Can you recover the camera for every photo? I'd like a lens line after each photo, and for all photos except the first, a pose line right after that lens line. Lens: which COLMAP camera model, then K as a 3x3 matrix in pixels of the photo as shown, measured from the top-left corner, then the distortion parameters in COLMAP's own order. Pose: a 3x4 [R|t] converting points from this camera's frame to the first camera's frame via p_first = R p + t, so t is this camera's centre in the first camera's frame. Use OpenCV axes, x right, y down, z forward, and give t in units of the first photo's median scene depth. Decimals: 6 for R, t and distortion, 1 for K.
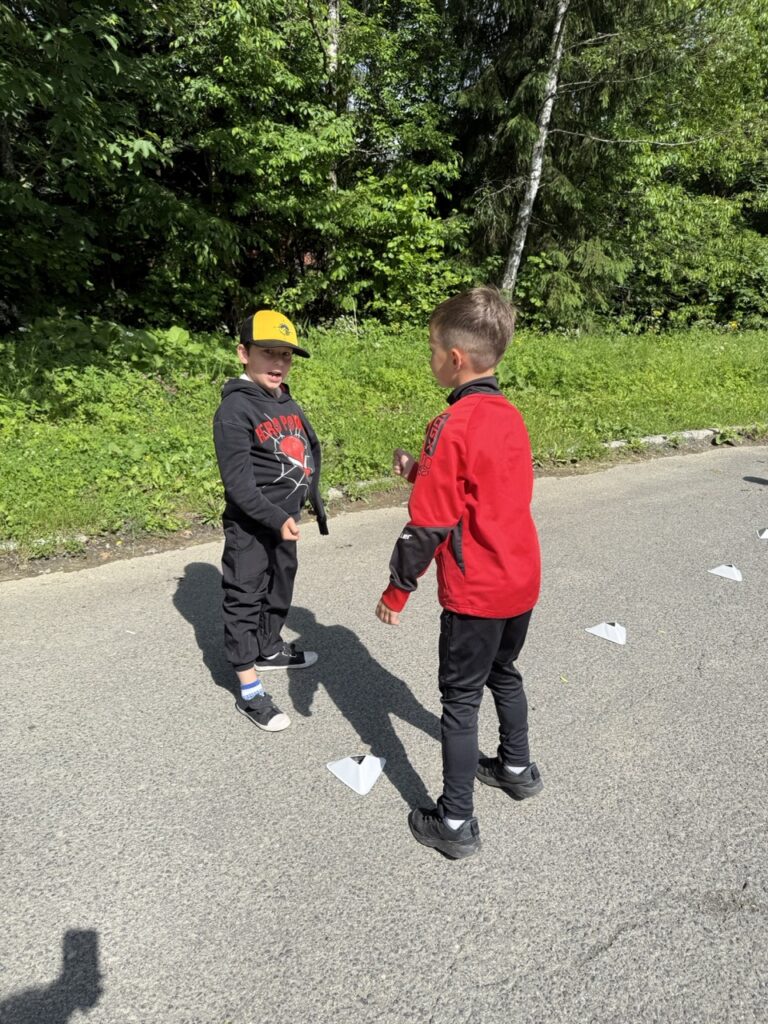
lens RADIAL K [[719.9, 0, 383.2], [0, 719.9, 517.3], [0, 0, 1]] dist [0.044671, -0.059166]
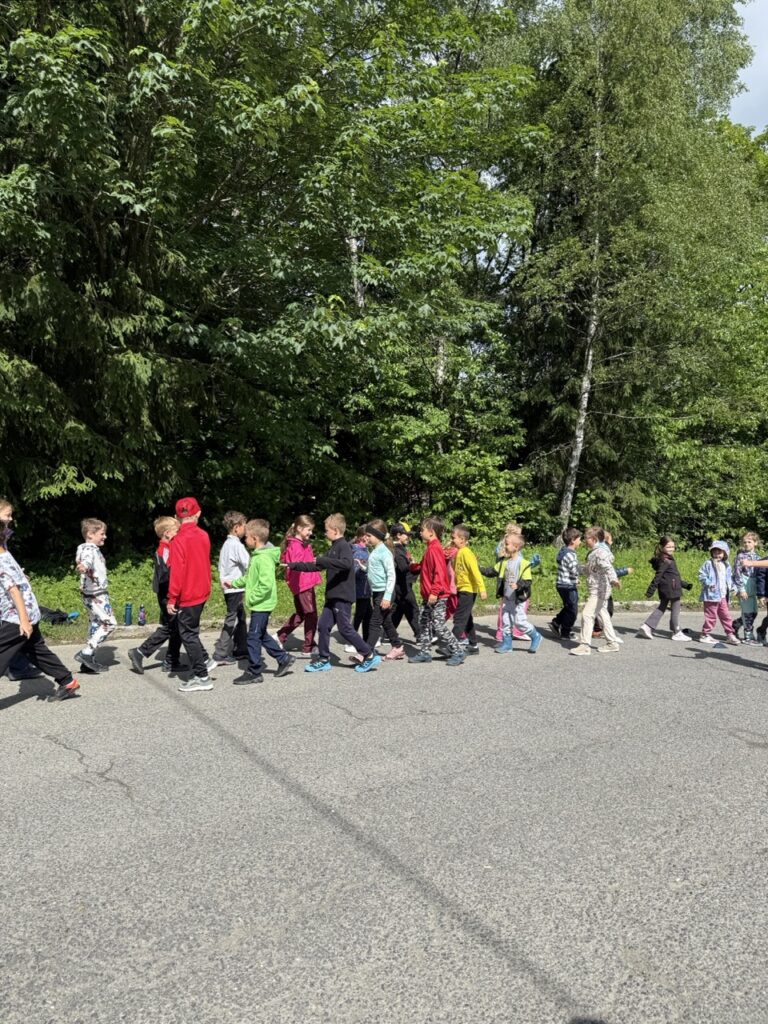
lens RADIAL K [[706.5, 0, 377.3], [0, 706.5, 511.0], [0, 0, 1]] dist [0.029347, -0.060142]
pose [[0.981927, -0.010255, -0.188984, 0.087215], [-0.048672, 0.951264, -0.304511, 0.116331], [0.182897, 0.308206, 0.933573, -0.364043]]
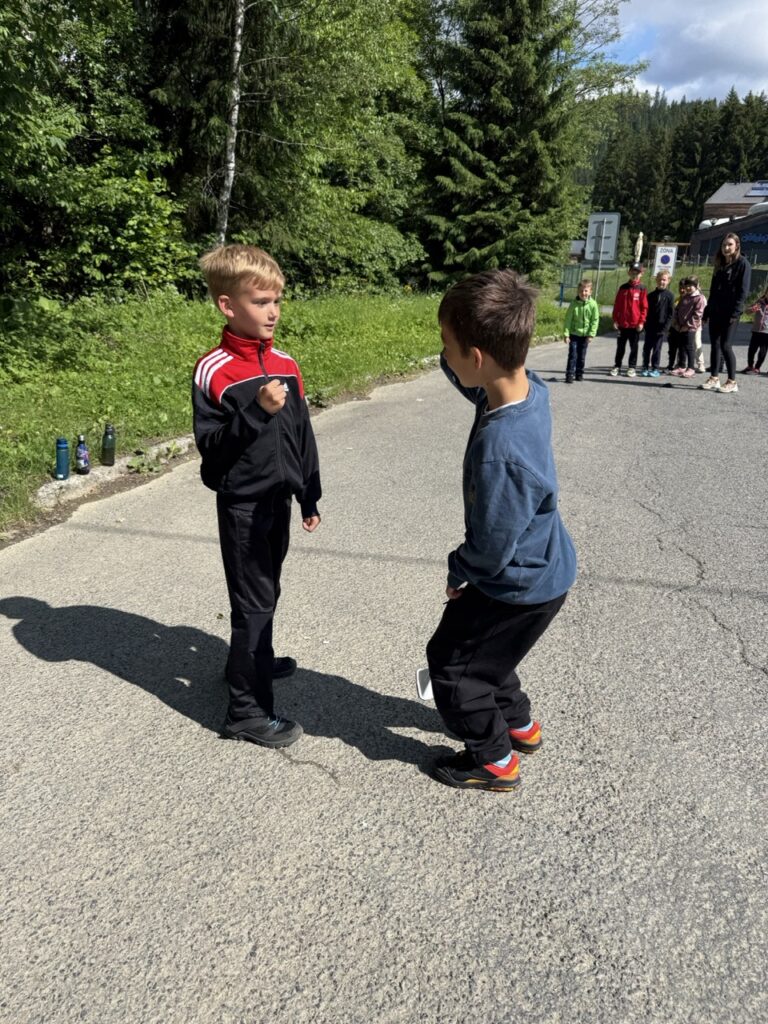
lens RADIAL K [[721.1, 0, 377.4], [0, 721.1, 509.5], [0, 0, 1]] dist [0.039409, -0.054375]
pose [[0.850477, -0.175076, 0.496021, -0.296502], [0.162814, 0.984293, 0.068256, 0.047362], [-0.500180, 0.022709, 0.865624, -0.156685]]
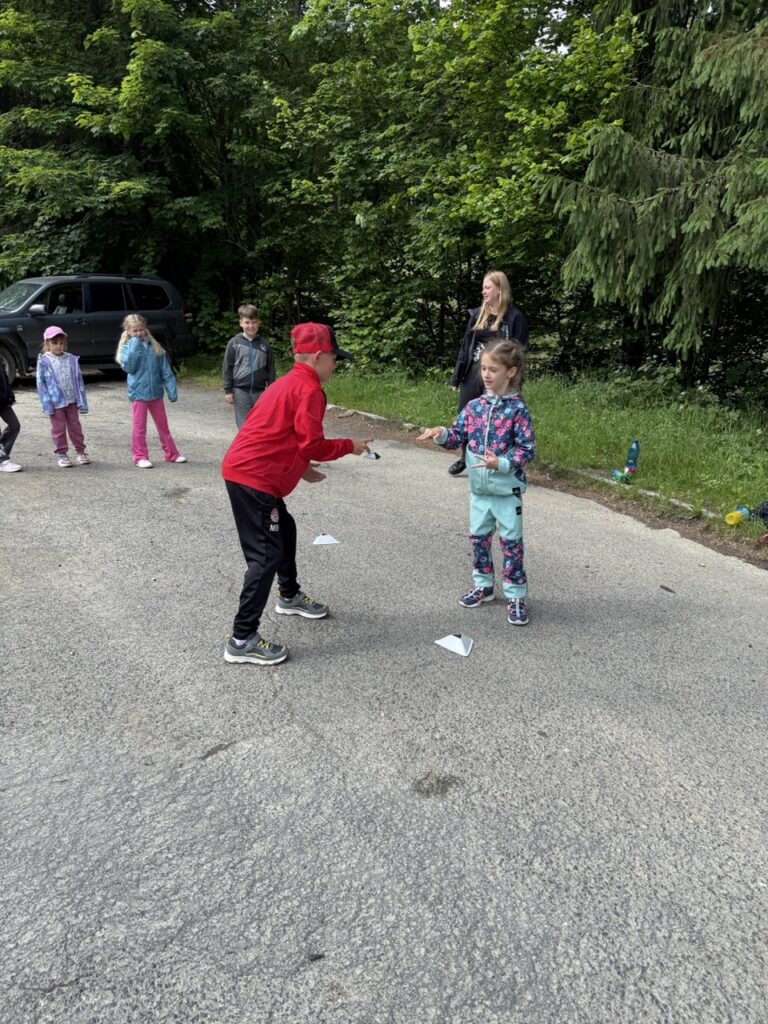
lens RADIAL K [[719.9, 0, 383.5], [0, 719.9, 503.5], [0, 0, 1]] dist [0.028743, -0.035194]
pose [[-0.346541, 0.199550, -0.916564, -0.091844], [-0.321583, 0.892623, 0.315924, 0.025015], [0.881189, 0.404232, -0.245159, -0.095799]]
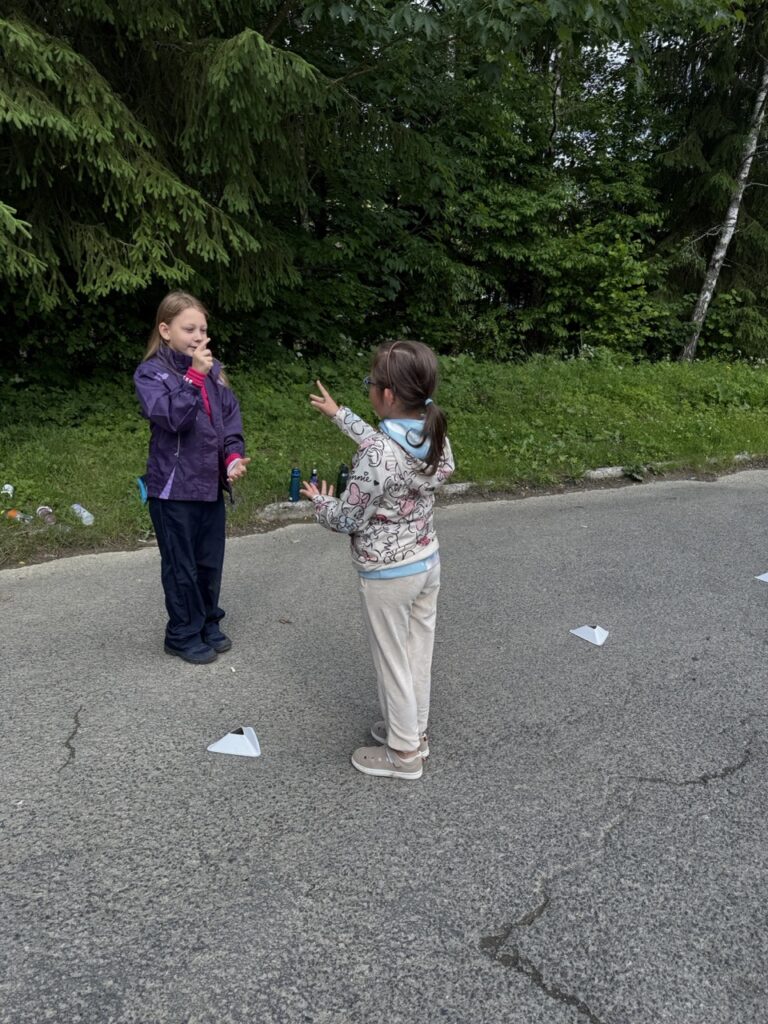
lens RADIAL K [[721.2, 0, 382.0], [0, 721.2, 513.4], [0, 0, 1]] dist [0.006955, -0.009412]
pose [[0.986005, 0.050180, -0.158982, -0.132750], [-0.056017, 0.997903, -0.032442, 0.050027], [0.157021, 0.040894, 0.986748, -0.187895]]
